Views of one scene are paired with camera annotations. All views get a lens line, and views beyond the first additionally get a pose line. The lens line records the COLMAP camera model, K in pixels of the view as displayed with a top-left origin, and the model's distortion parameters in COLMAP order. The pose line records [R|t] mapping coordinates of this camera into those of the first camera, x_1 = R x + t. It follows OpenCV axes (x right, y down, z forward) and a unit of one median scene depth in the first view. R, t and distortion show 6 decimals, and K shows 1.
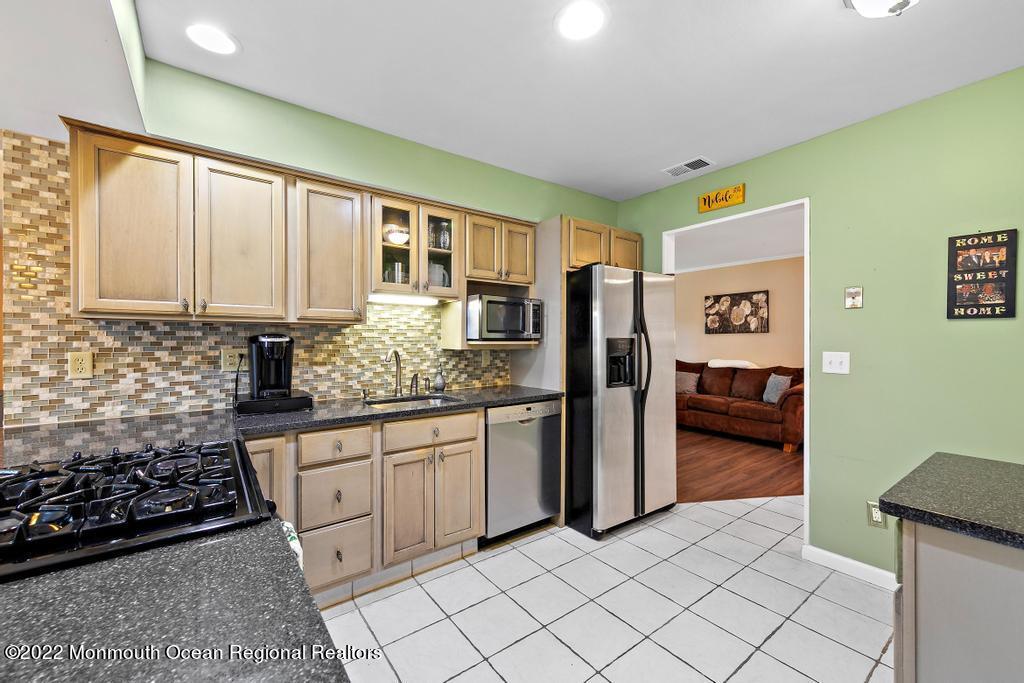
lens RADIAL K [[412.0, 0, 511.8], [0, 412.0, 341.2], [0, 0, 1]] dist [0.005577, 0.000017]
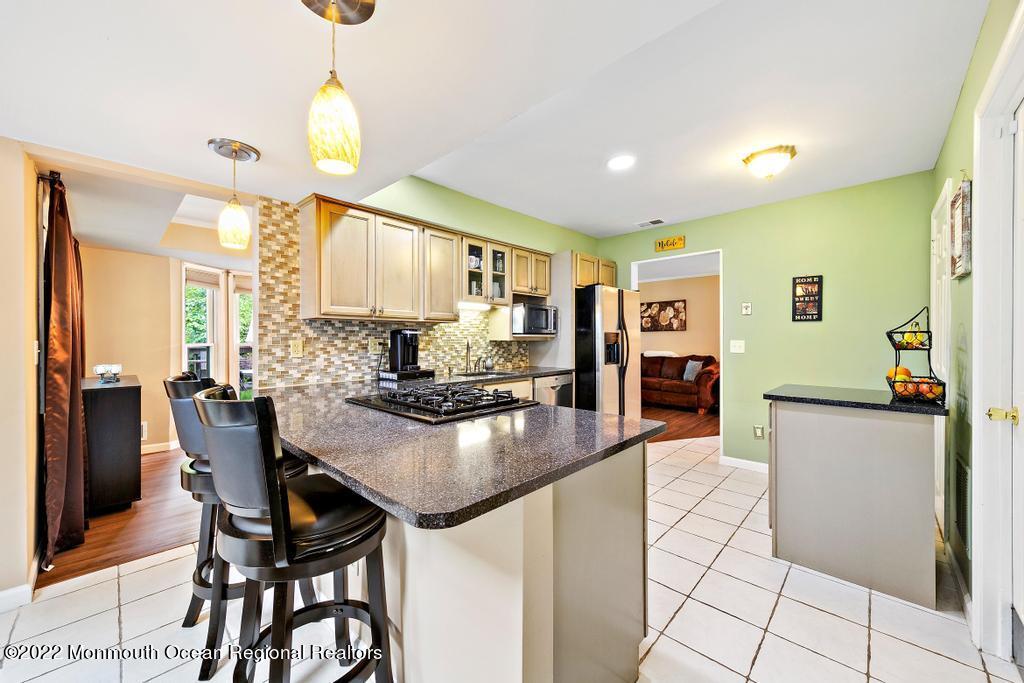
lens RADIAL K [[386.2, 0, 511.4], [0, 386.2, 339.1], [0, 0, 1]] dist [0.004074, 0.000103]
pose [[0.986420, -0.002135, 0.164231, -0.349674], [0.002569, 0.999994, -0.002428, 0.019613], [-0.164225, 0.002817, 0.986419, -0.370413]]
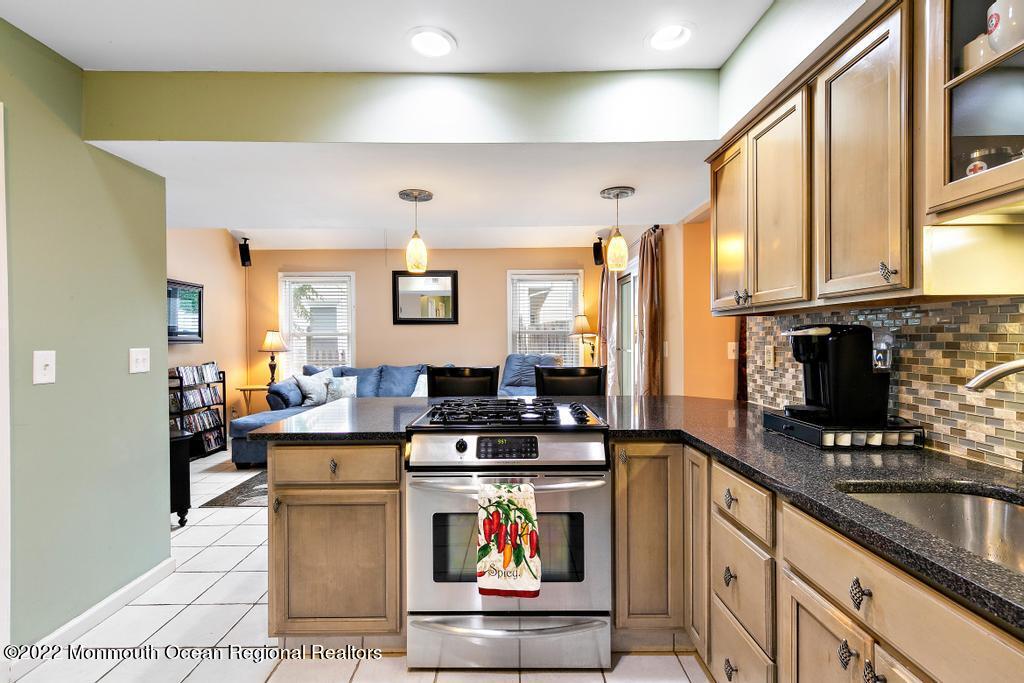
lens RADIAL K [[458.1, 0, 507.6], [0, 458.1, 337.2], [0, 0, 1]] dist [-0.017596, 0.001790]
pose [[-0.600354, 0.000157, -0.799734, 0.249849], [-0.000505, 1.000000, 0.000575, 0.002682], [0.799734, 0.000749, -0.600354, 0.822991]]
